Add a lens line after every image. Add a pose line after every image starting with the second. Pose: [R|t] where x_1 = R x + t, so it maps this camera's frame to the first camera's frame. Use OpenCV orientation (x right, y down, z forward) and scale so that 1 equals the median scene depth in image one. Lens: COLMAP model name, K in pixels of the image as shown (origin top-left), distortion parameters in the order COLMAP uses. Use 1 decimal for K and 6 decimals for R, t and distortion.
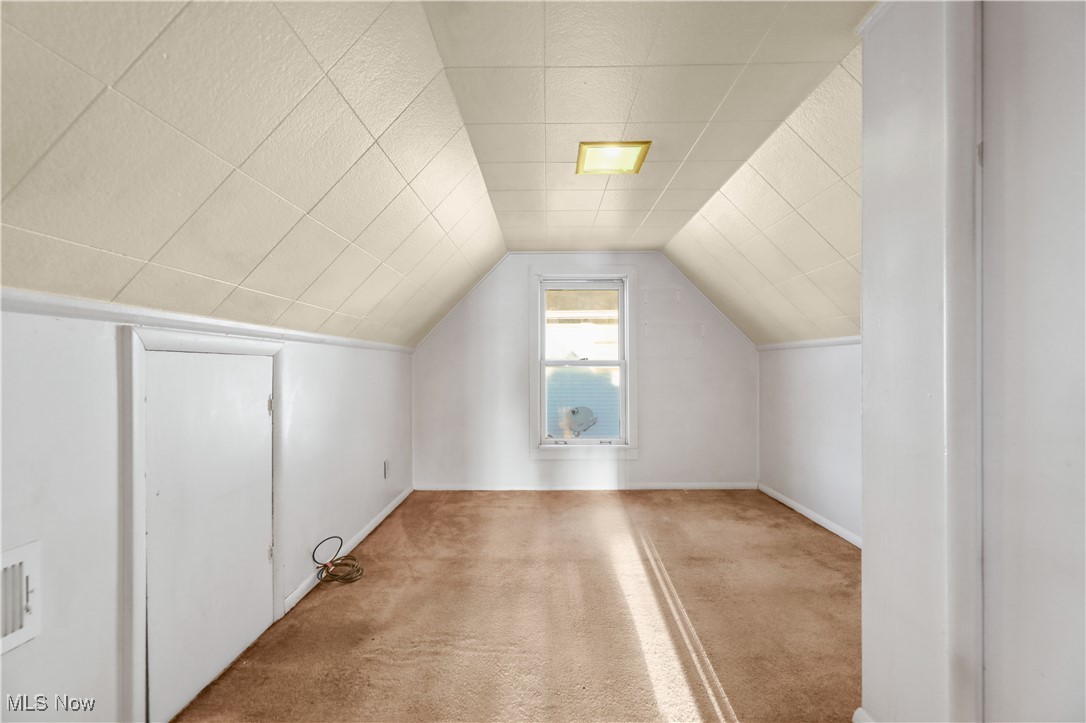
lens RADIAL K [[440.2, 0, 543.0], [0, 440.2, 361.5], [0, 0, 1]] dist [0.000281, 0.000000]
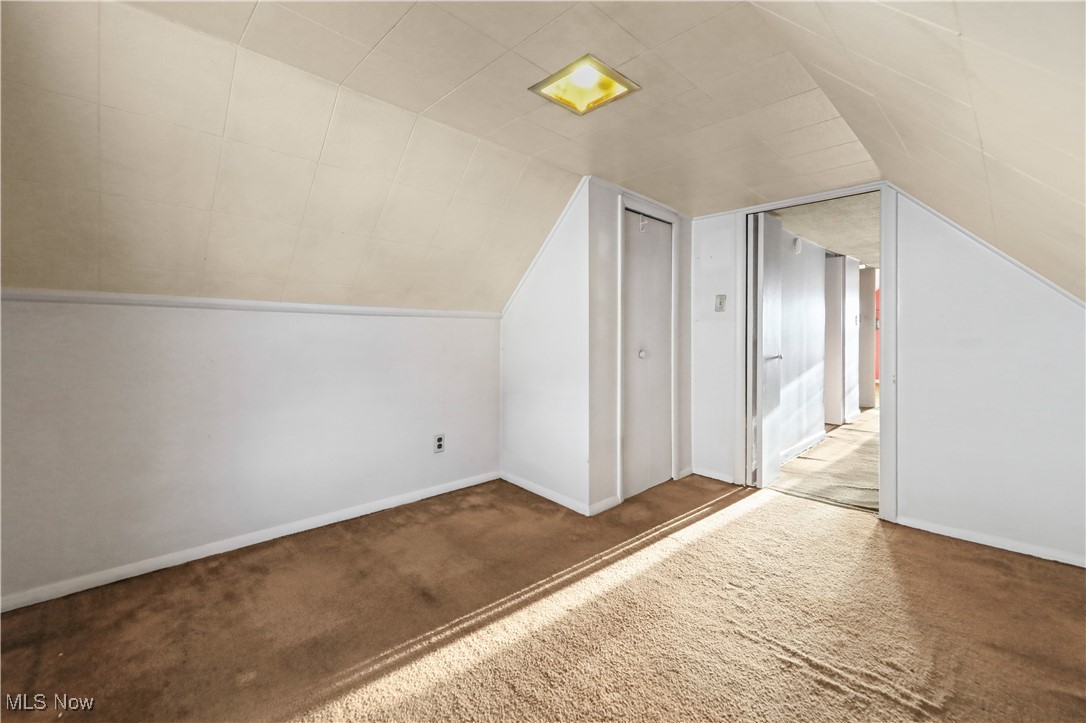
lens RADIAL K [[444.1, 0, 546.8], [0, 444.1, 352.1], [0, 0, 1]] dist [0.000795, -0.000016]
pose [[-0.713410, -0.002410, 0.700743, -0.254593], [-0.004867, 0.999987, -0.001515, 0.035975], [-0.700730, -0.004491, -0.713412, 1.158314]]
